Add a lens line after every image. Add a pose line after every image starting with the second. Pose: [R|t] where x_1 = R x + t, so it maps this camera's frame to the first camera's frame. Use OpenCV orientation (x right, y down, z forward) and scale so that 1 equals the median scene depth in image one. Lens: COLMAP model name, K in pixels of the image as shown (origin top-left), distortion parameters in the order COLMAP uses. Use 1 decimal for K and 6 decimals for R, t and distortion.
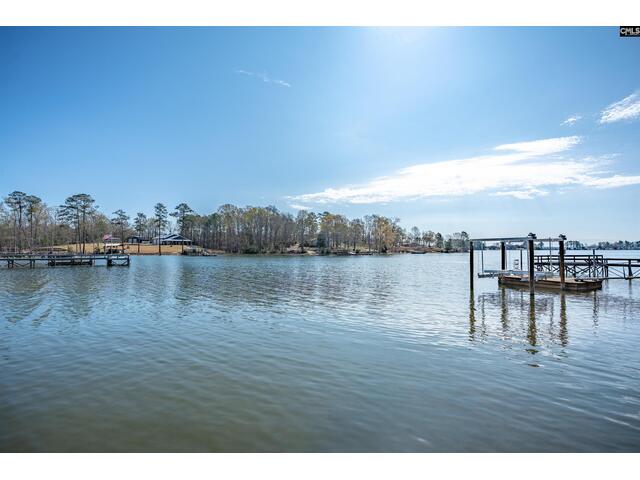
lens RADIAL K [[299.9, 0, 320.0], [0, 299.9, 240.0], [0, 0, 1]] dist [-0.022327, 0.001270]
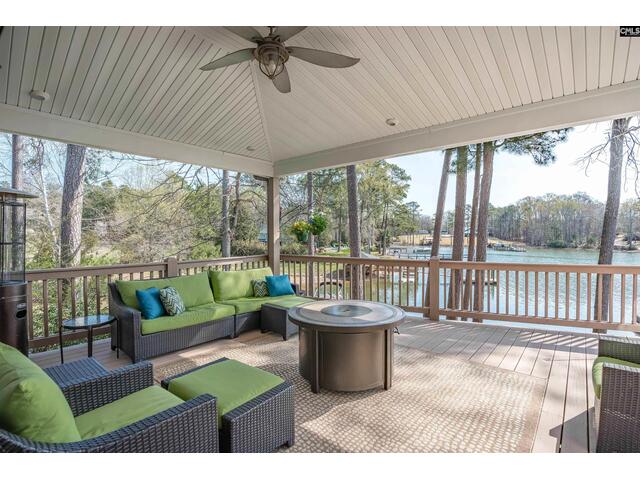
lens RADIAL K [[310.2, 0, 322.9], [0, 310.2, 240.1], [0, 0, 1]] dist [-0.020644, 0.001376]
pose [[0.670084, 0.017201, -0.742086, -0.000445], [0.024020, 0.998705, 0.044839, -0.041031], [0.741896, -0.047871, 0.668804, -0.238153]]
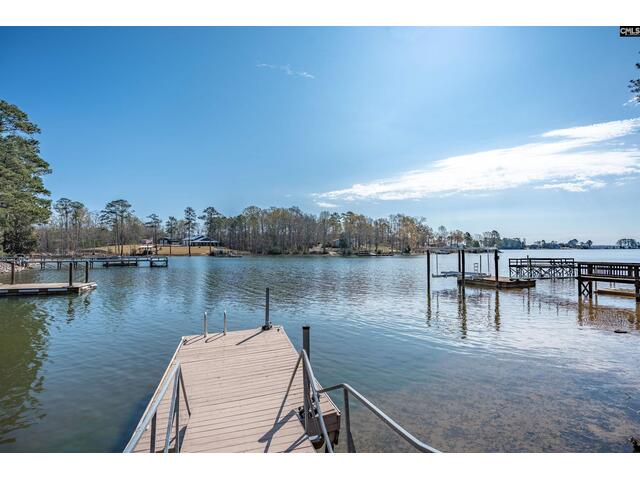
lens RADIAL K [[312.6, 0, 319.6], [0, 312.6, 235.4], [0, 0, 1]] dist [-0.035969, 0.020306]
pose [[0.995915, -0.007358, -0.089998, 0.019082], [0.006294, 0.999907, -0.012108, -0.005411], [0.090079, 0.011492, 0.995868, -0.049505]]
